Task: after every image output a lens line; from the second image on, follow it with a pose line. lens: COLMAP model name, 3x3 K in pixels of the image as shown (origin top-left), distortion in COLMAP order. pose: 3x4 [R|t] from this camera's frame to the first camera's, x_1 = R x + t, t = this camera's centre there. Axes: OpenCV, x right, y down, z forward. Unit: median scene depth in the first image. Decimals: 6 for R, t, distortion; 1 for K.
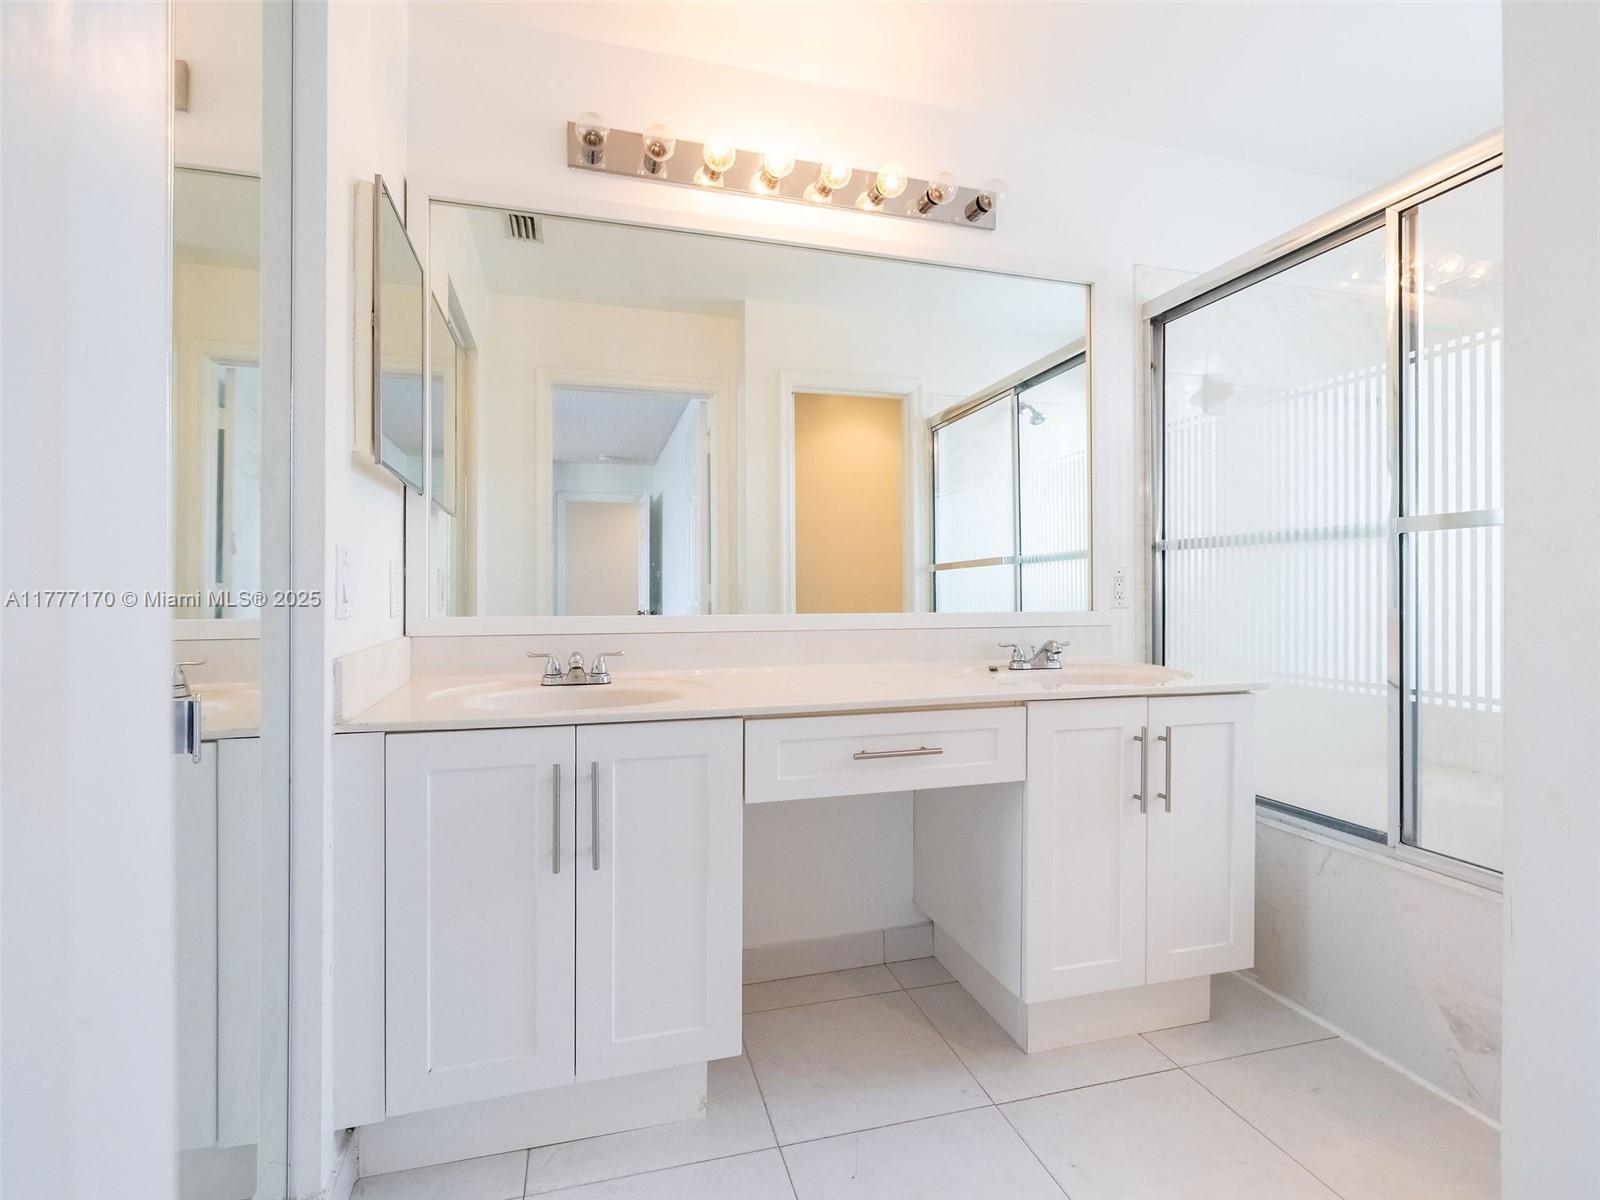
lens RADIAL K [[765.4, 0, 790.7], [0, 765.4, 595.6], [0, 0, 1]] dist [-0.002292, 0.001336]
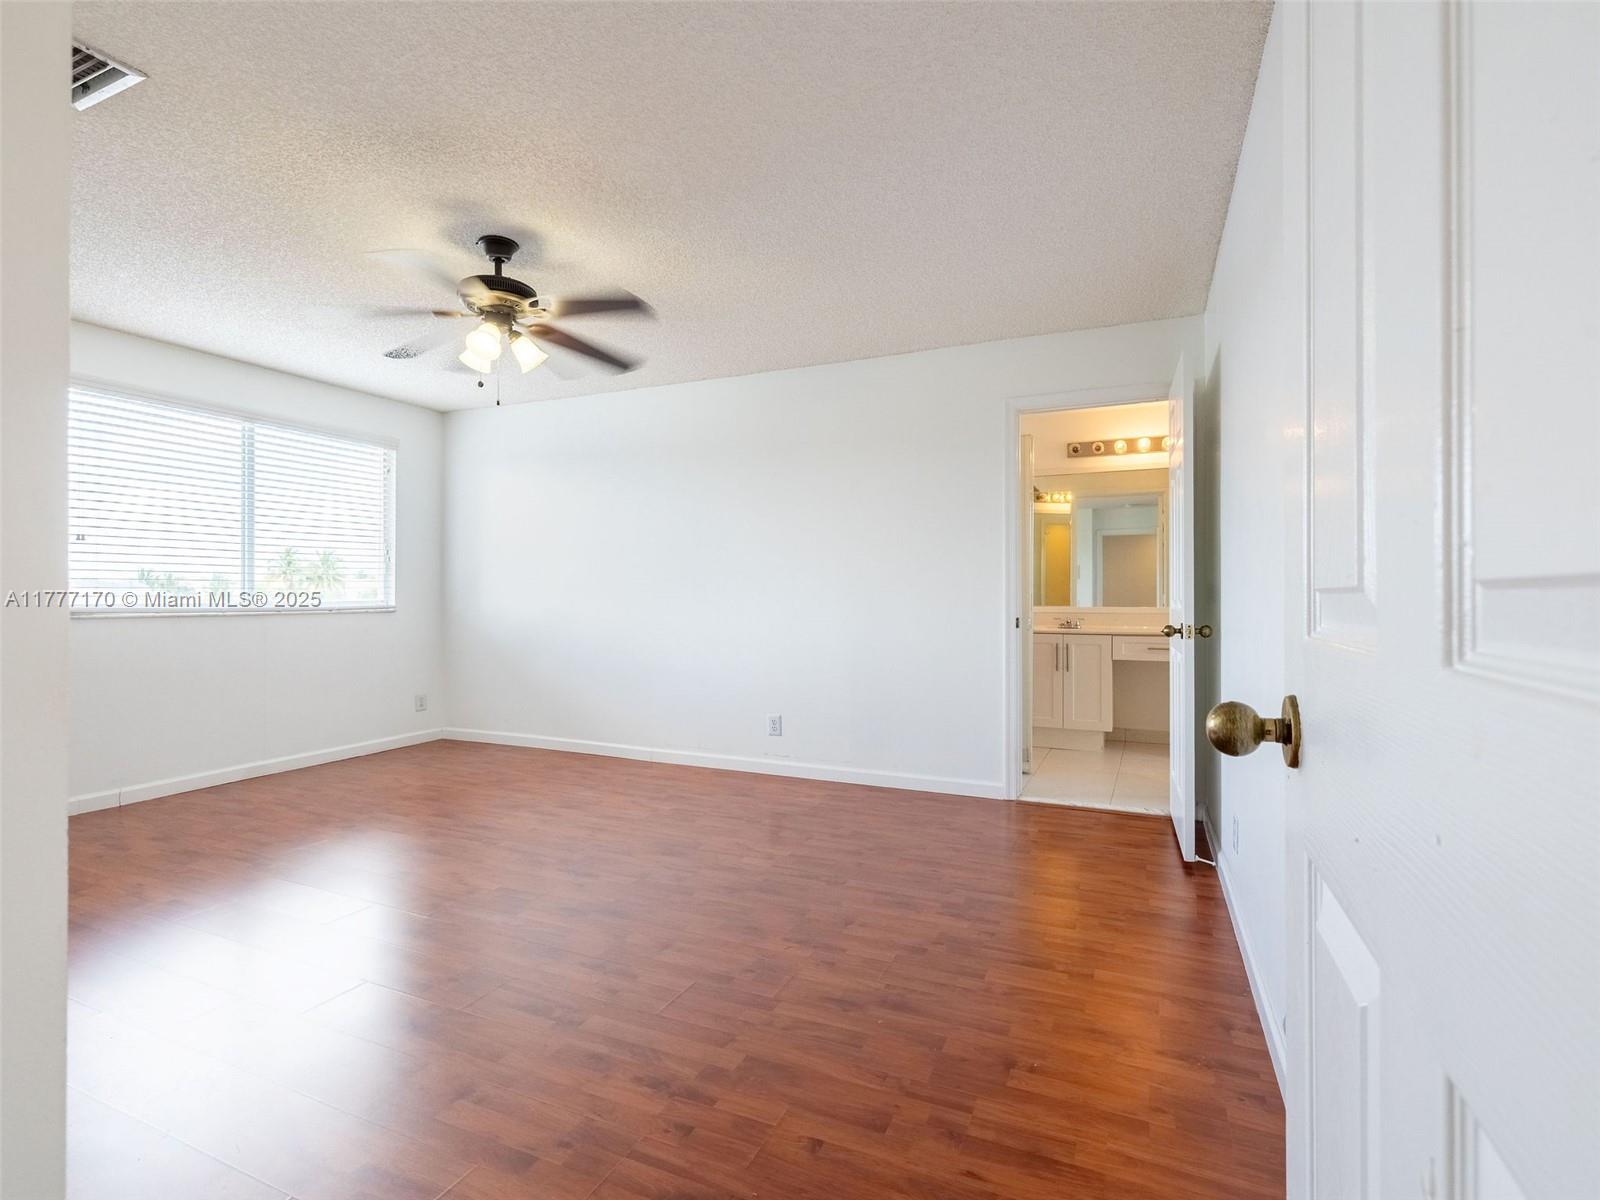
lens RADIAL K [[765.4, 0, 795.4], [0, 765.4, 599.9], [0, 0, 1]] dist [-0.002292, 0.001336]
pose [[0.756122, -0.007693, -0.654385, 1.118444], [0.008061, 0.999965, -0.002441, -0.006696], [0.654381, -0.003429, 0.756158, -2.560060]]
